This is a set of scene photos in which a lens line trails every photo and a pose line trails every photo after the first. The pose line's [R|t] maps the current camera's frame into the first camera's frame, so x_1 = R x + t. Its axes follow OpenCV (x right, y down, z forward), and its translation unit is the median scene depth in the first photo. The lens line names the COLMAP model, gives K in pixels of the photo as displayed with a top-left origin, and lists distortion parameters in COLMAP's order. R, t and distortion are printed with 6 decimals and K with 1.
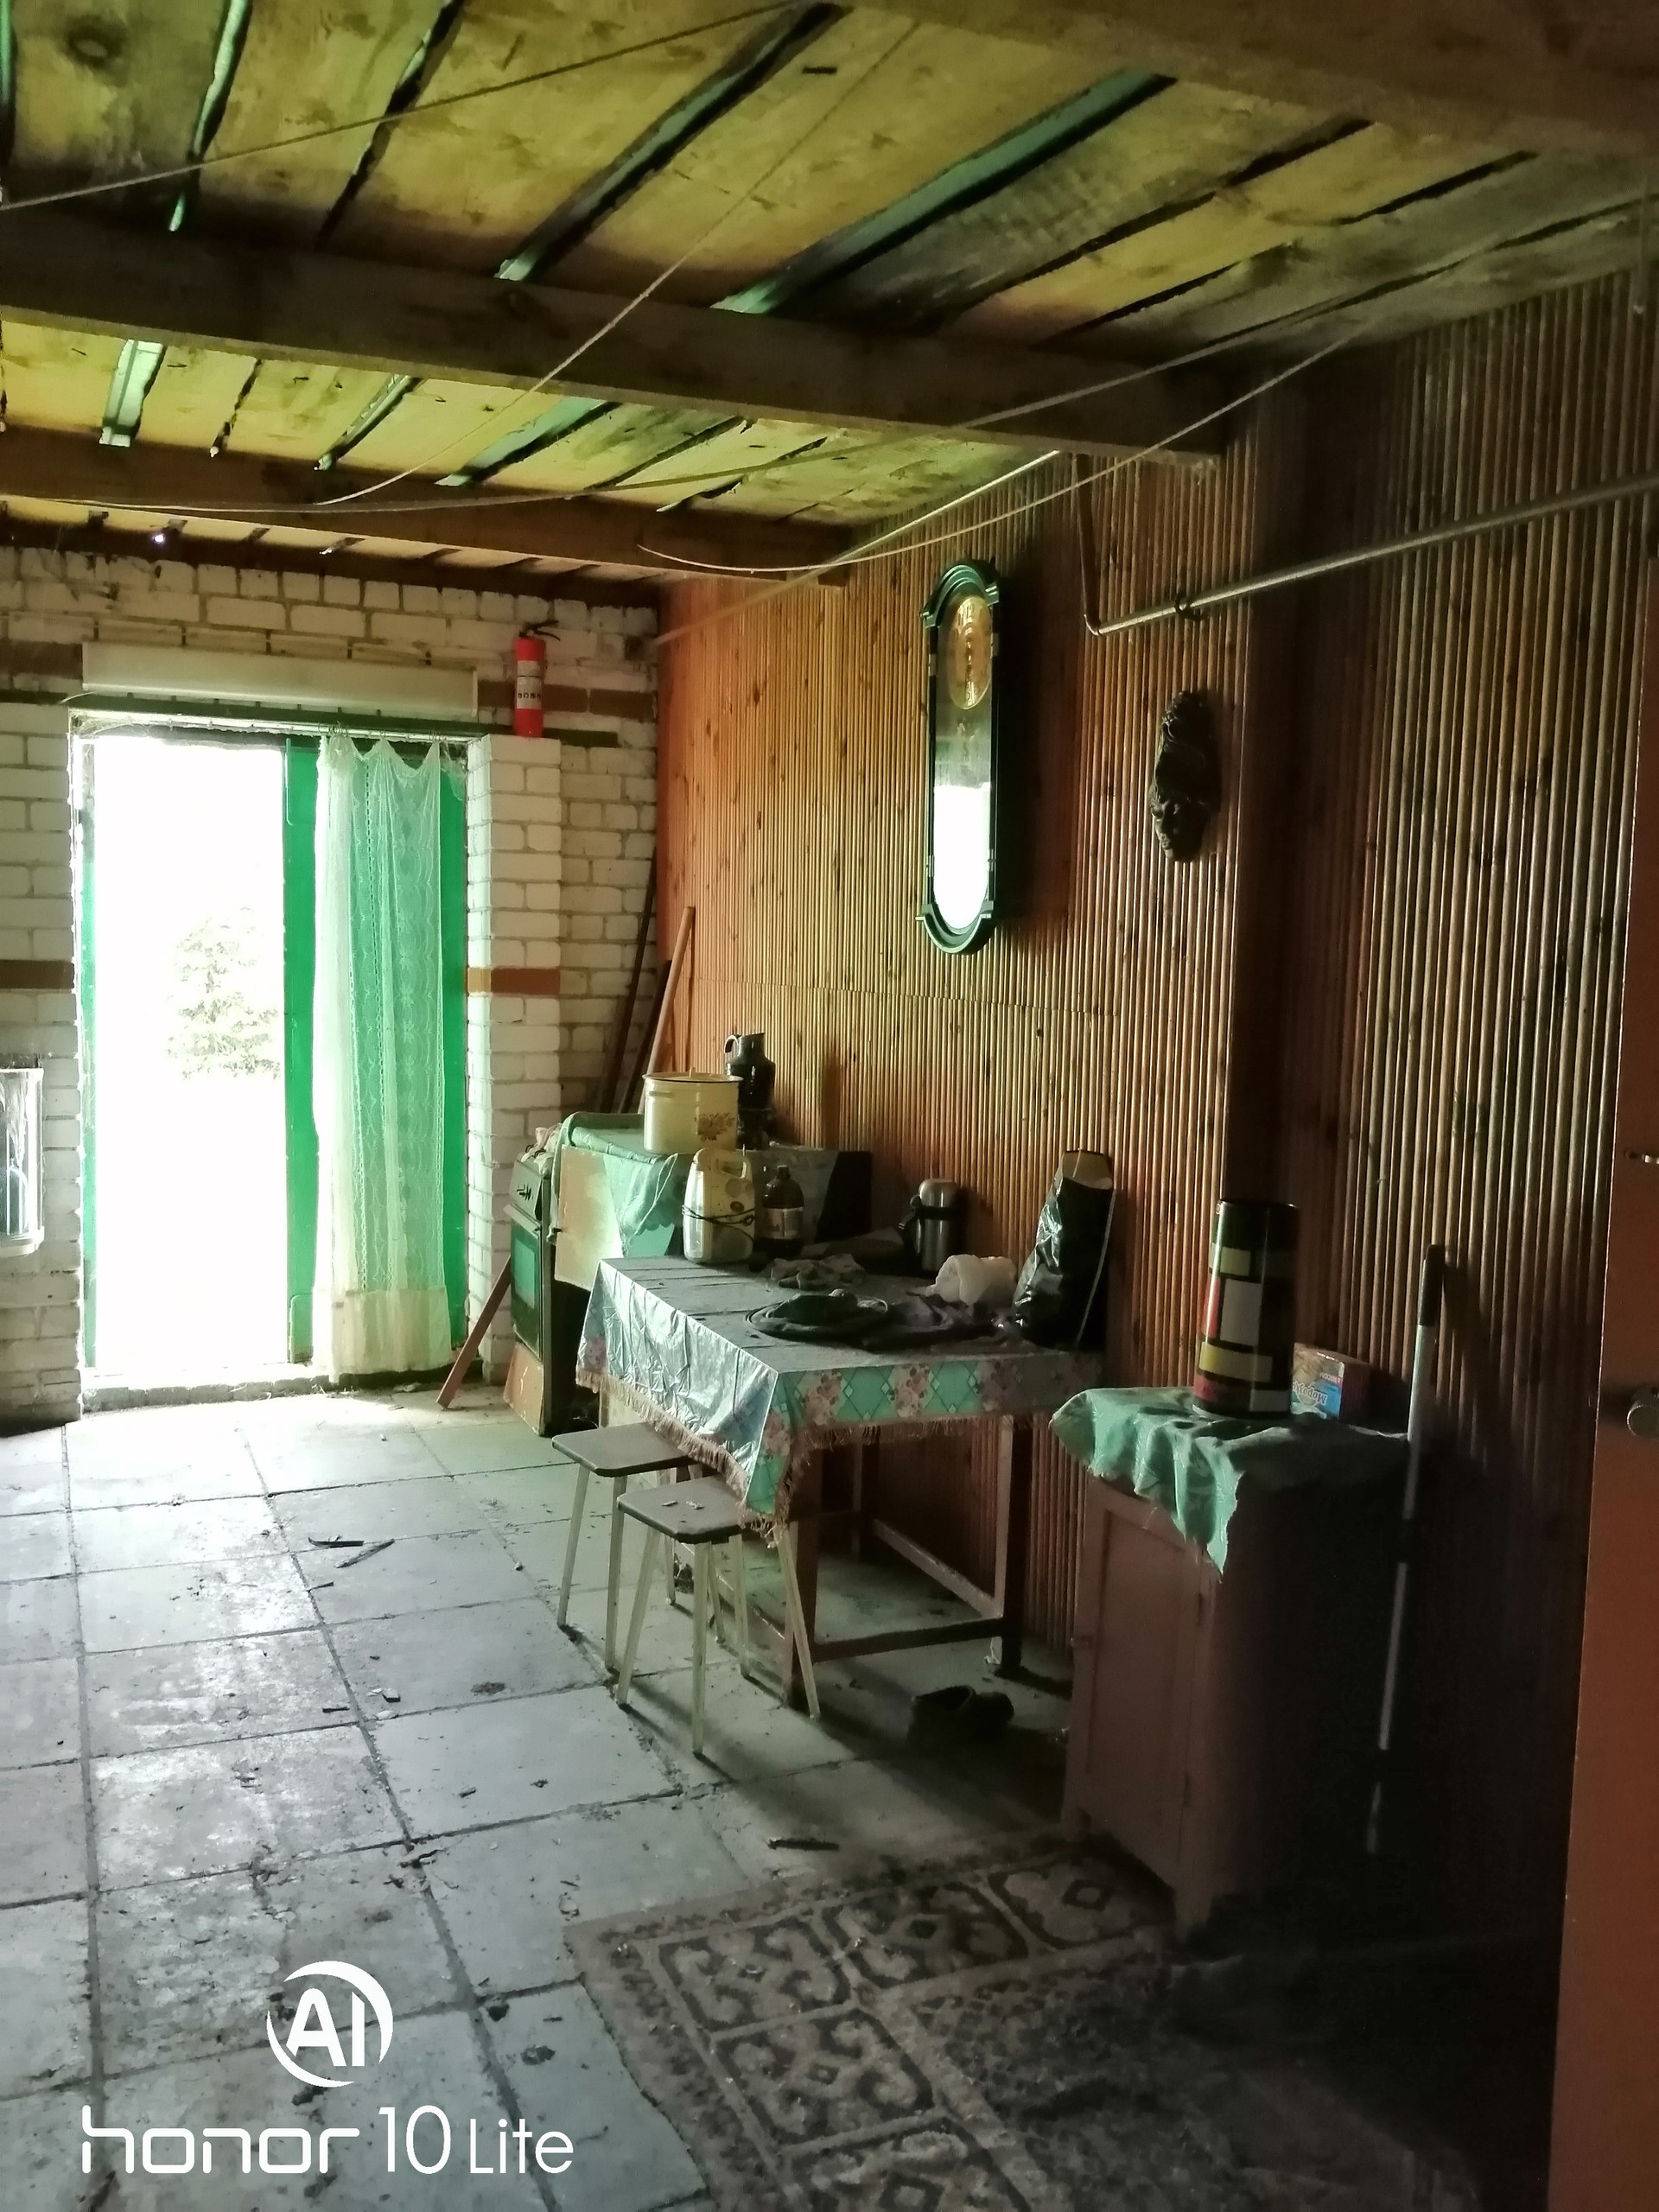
lens RADIAL K [[1775.6, 0, 829.5], [0, 1775.6, 1106.0], [0, 0, 1]] dist [0.054947, -0.116884]
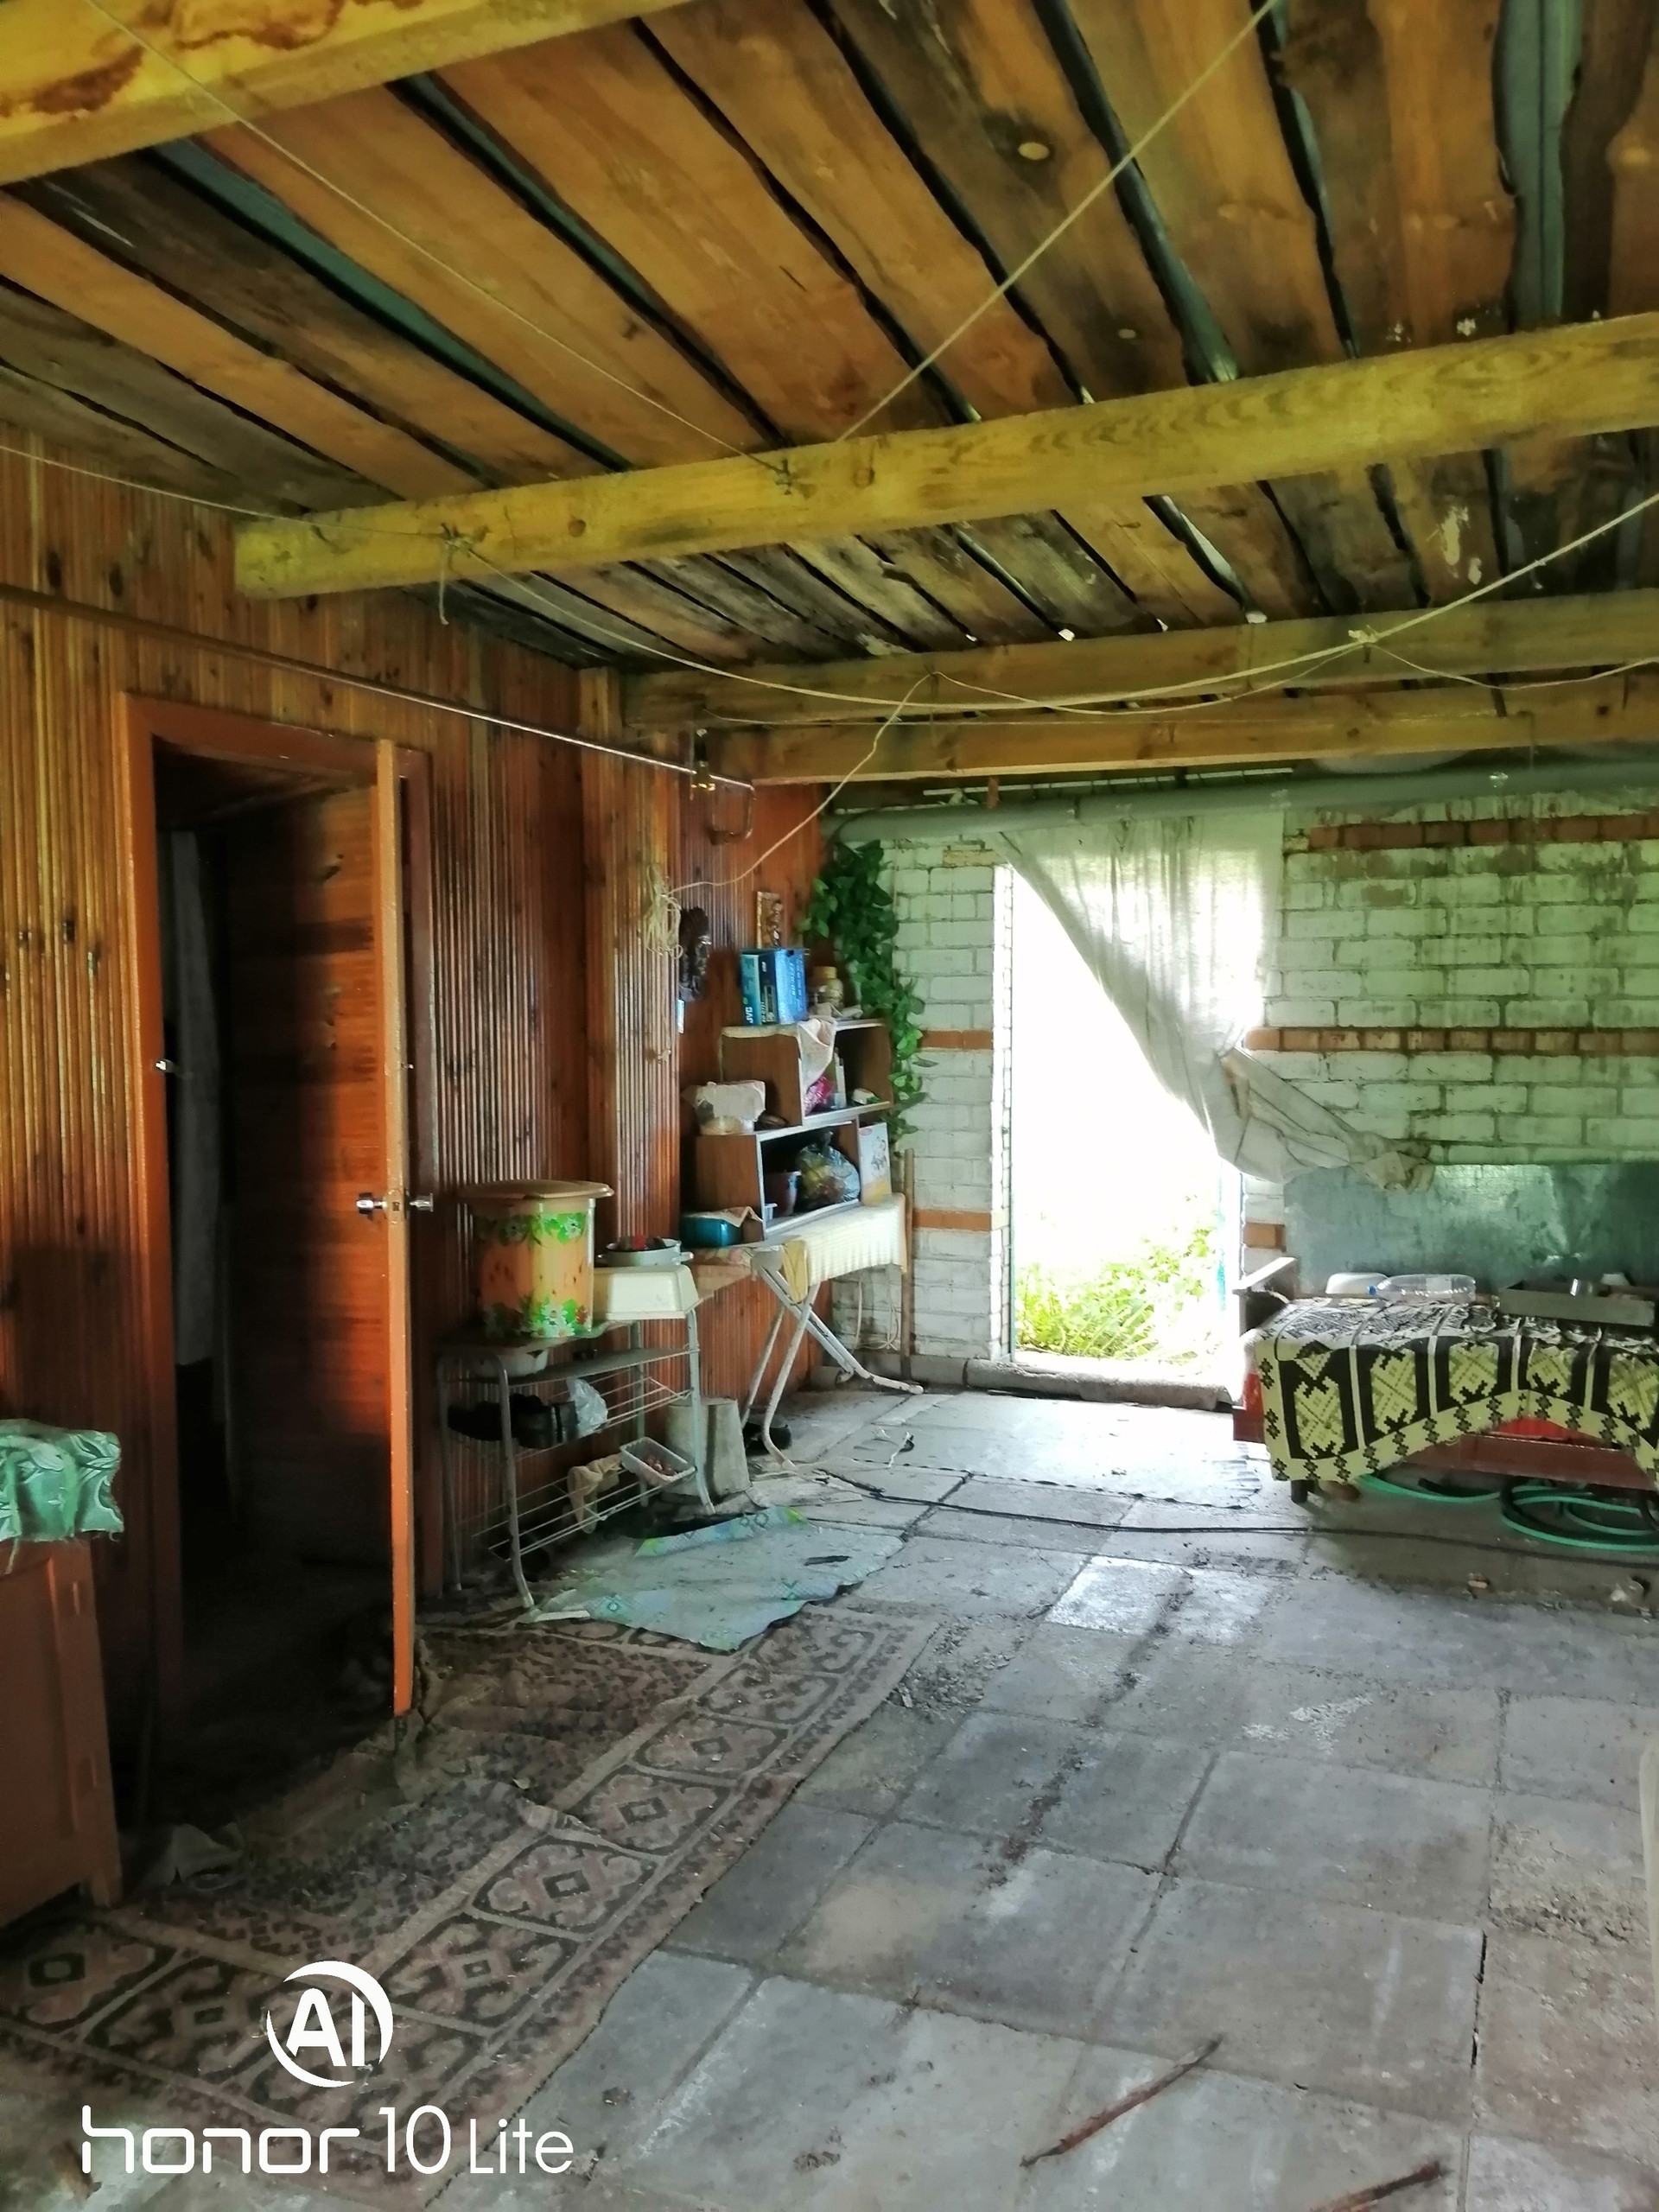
lens RADIAL K [[1775.6, 0, 829.5], [0, 1775.6, 1106.0], [0, 0, 1]] dist [0.054947, -0.116884]
pose [[-0.694834, -0.078473, 0.714876, -0.902600], [0.048062, 0.986740, 0.155031, -0.153316], [-0.717562, 0.142079, -0.681849, 1.506709]]
